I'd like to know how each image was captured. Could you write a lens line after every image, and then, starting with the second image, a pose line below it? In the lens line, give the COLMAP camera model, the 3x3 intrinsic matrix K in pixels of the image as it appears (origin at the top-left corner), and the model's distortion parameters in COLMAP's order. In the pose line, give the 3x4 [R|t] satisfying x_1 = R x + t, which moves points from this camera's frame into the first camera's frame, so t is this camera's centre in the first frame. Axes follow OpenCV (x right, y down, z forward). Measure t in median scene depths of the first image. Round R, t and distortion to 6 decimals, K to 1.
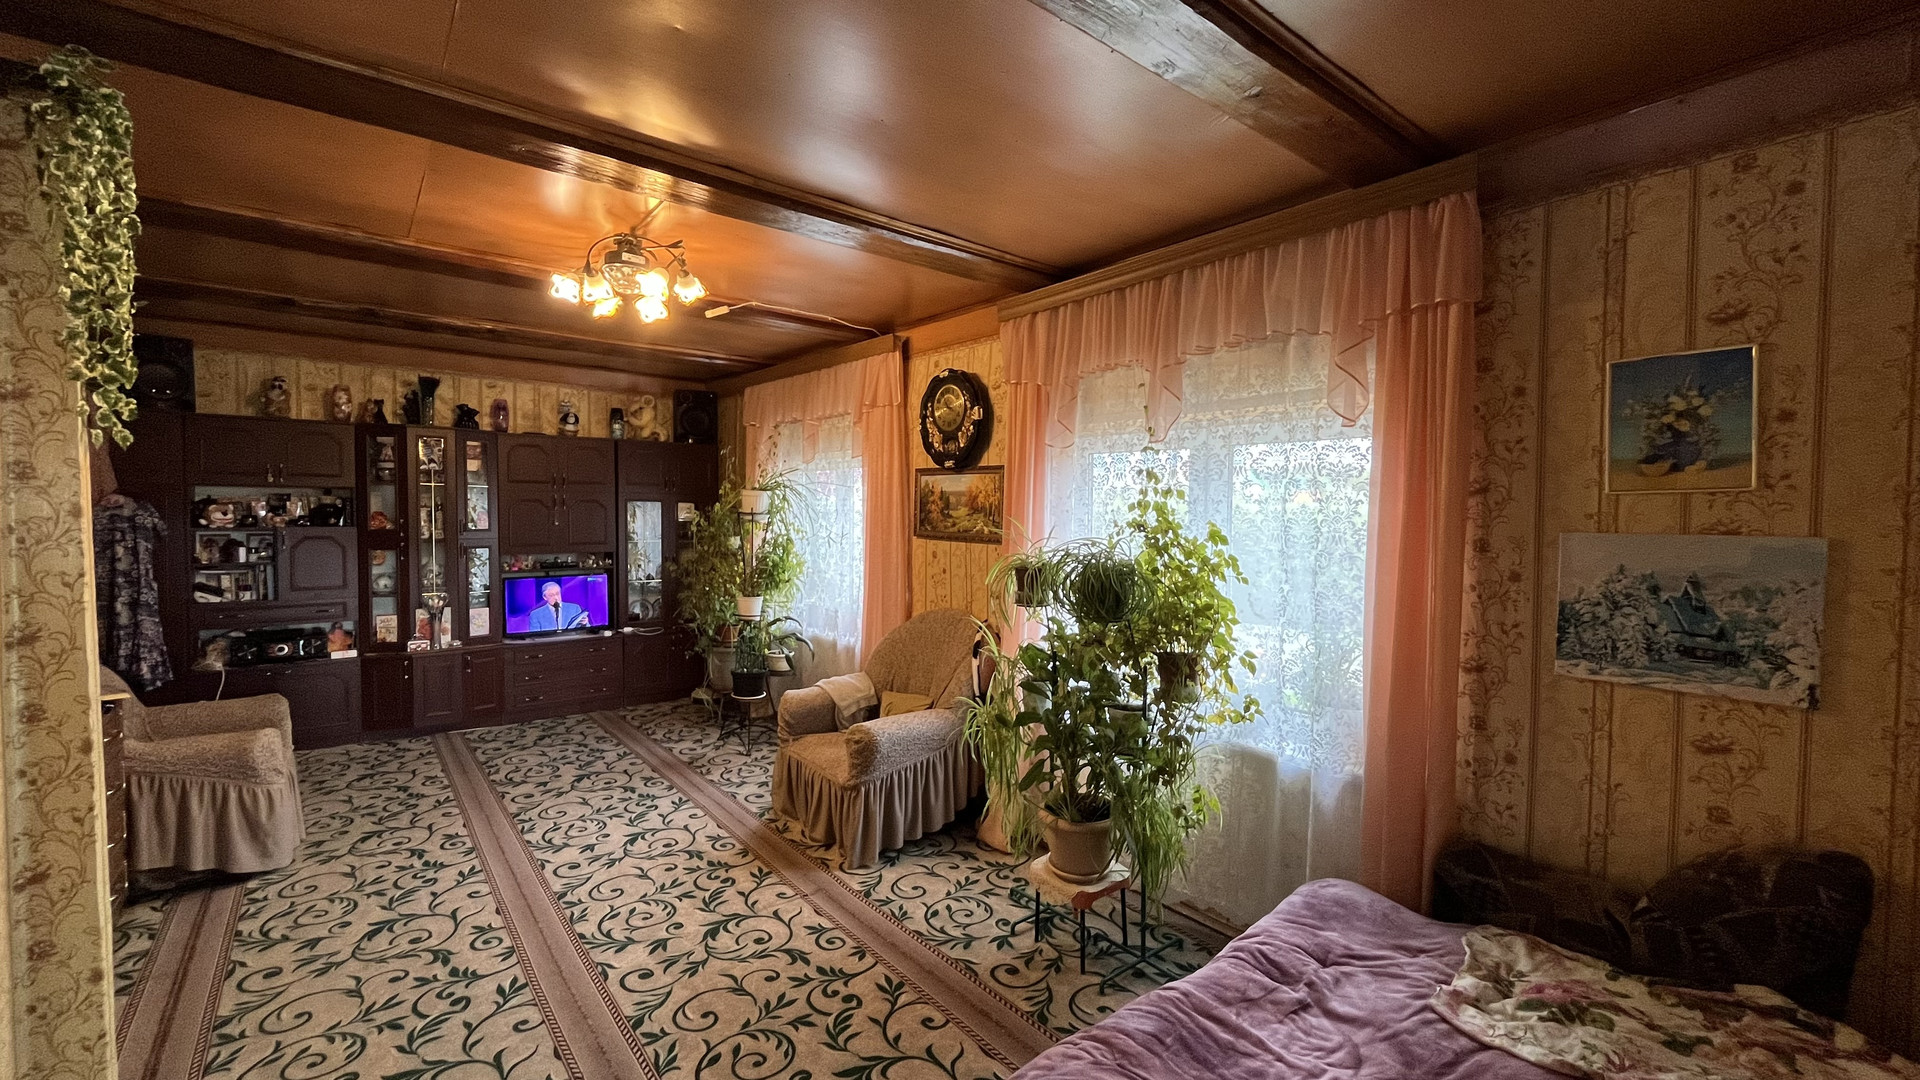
lens RADIAL K [[784.2, 0, 958.1], [0, 784.2, 540.4], [0, 0, 1]] dist [-0.003447, -0.000185]
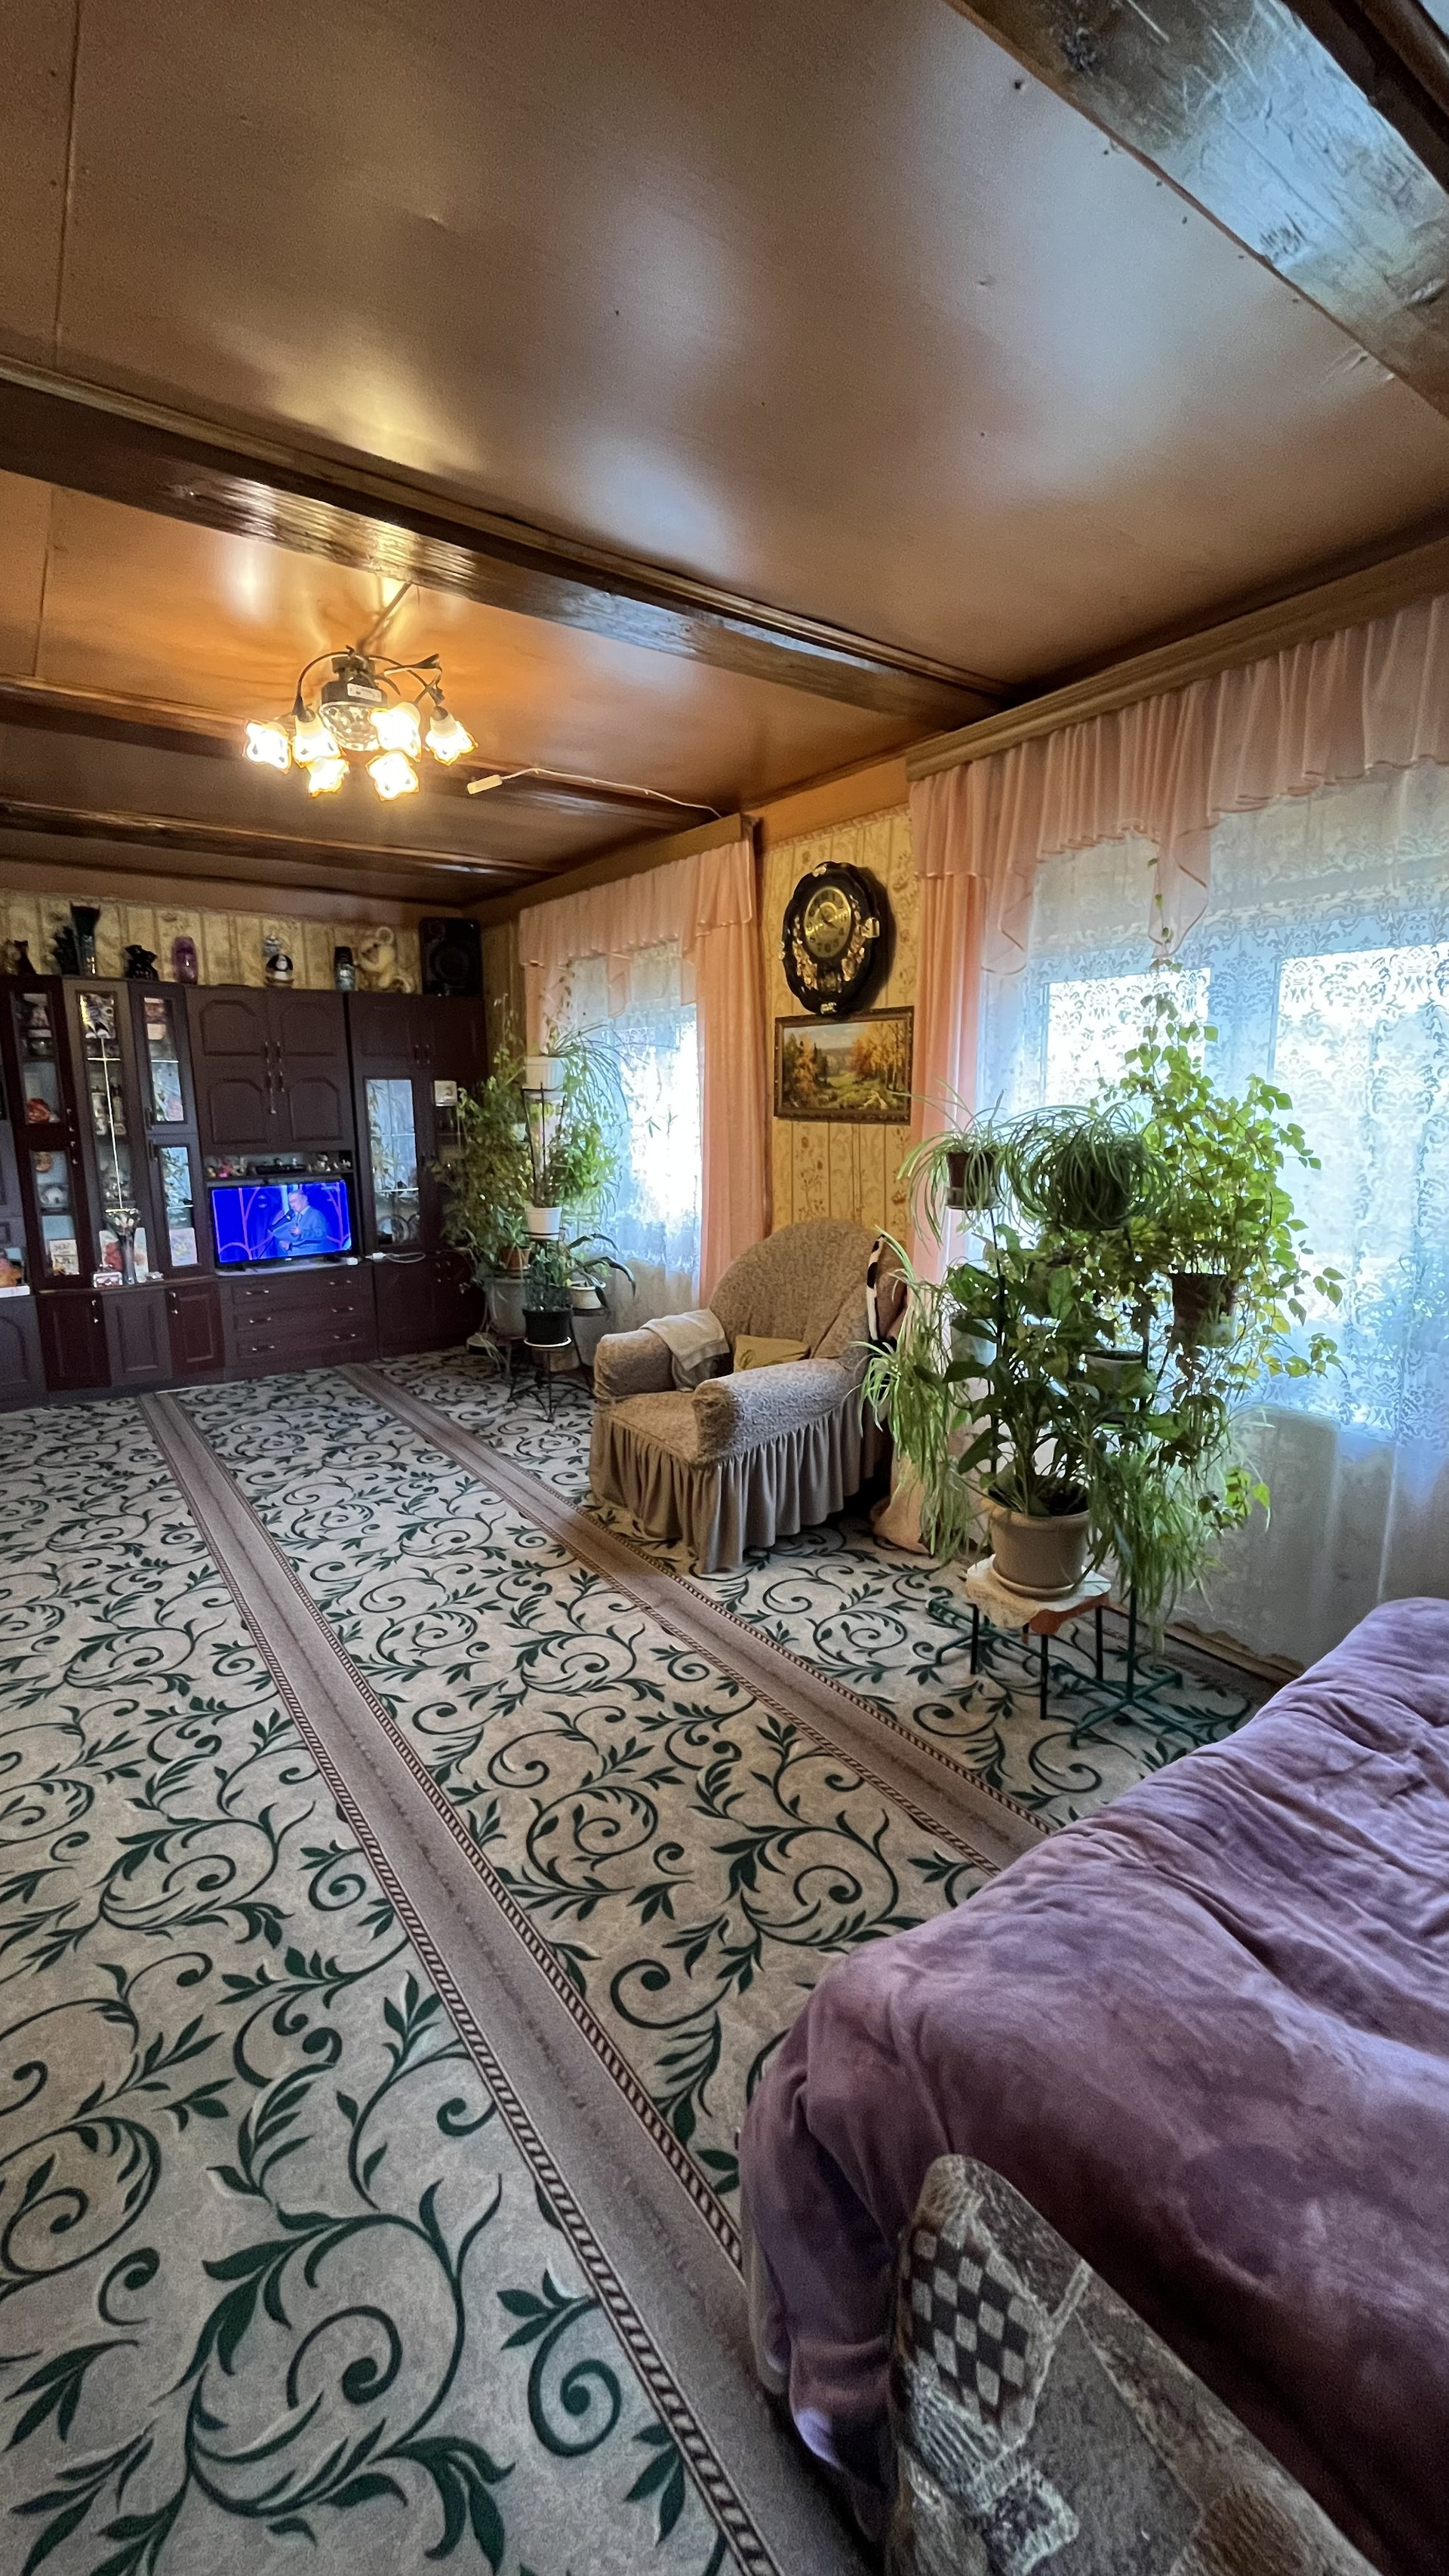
lens RADIAL K [[1052.1, 0, 734.0], [0, 1052.1, 1280.3], [0, 0, 1]] dist [-0.003447, -0.000185]
pose [[0.998113, -0.009459, -0.060663, -0.047544], [0.017647, 0.990567, 0.135890, 0.014804], [0.058805, -0.136704, 0.988865, 0.065576]]
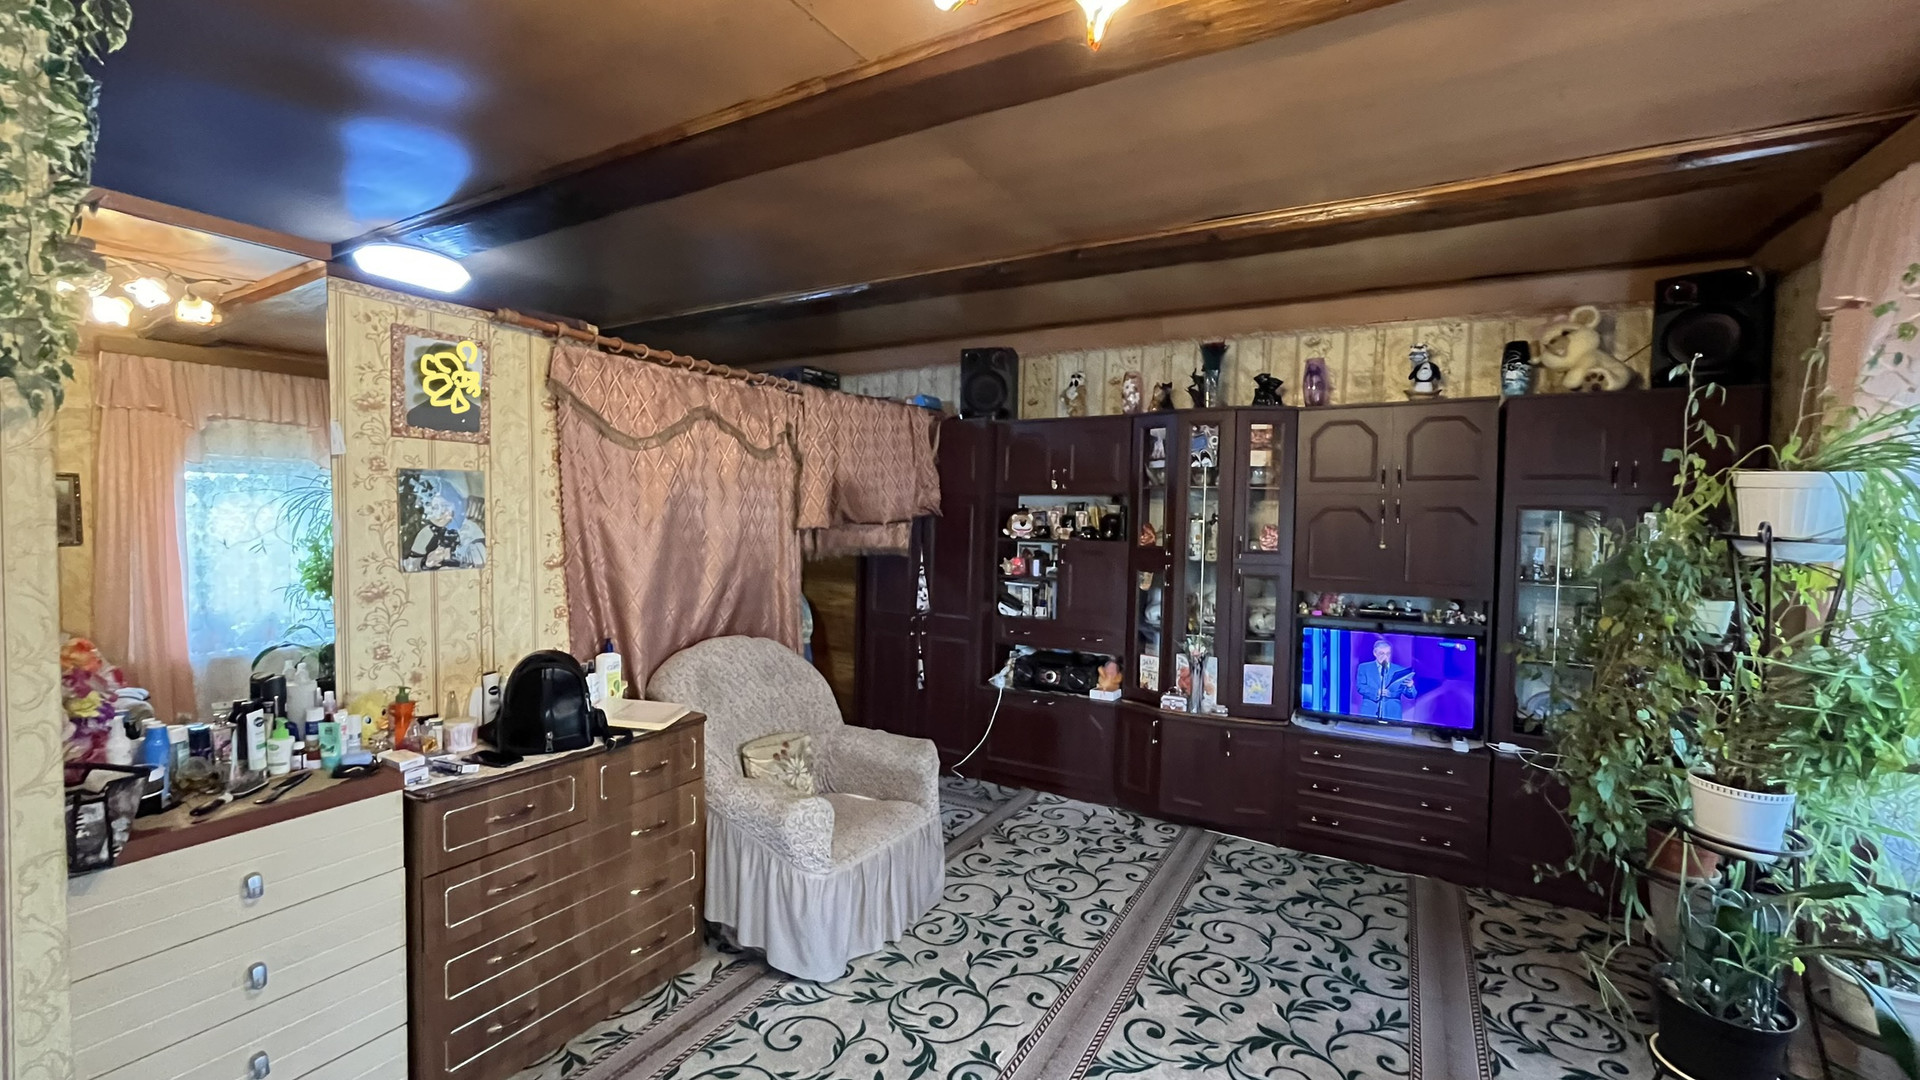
lens RADIAL K [[784.2, 0, 954.0], [0, 784.2, 538.8], [0, 0, 1]] dist [-0.003447, -0.000185]
pose [[0.358273, 0.027434, -0.933214, -0.108249], [-0.048099, 0.998783, 0.010895, -0.030933], [0.932377, 0.040984, 0.359156, 0.810640]]
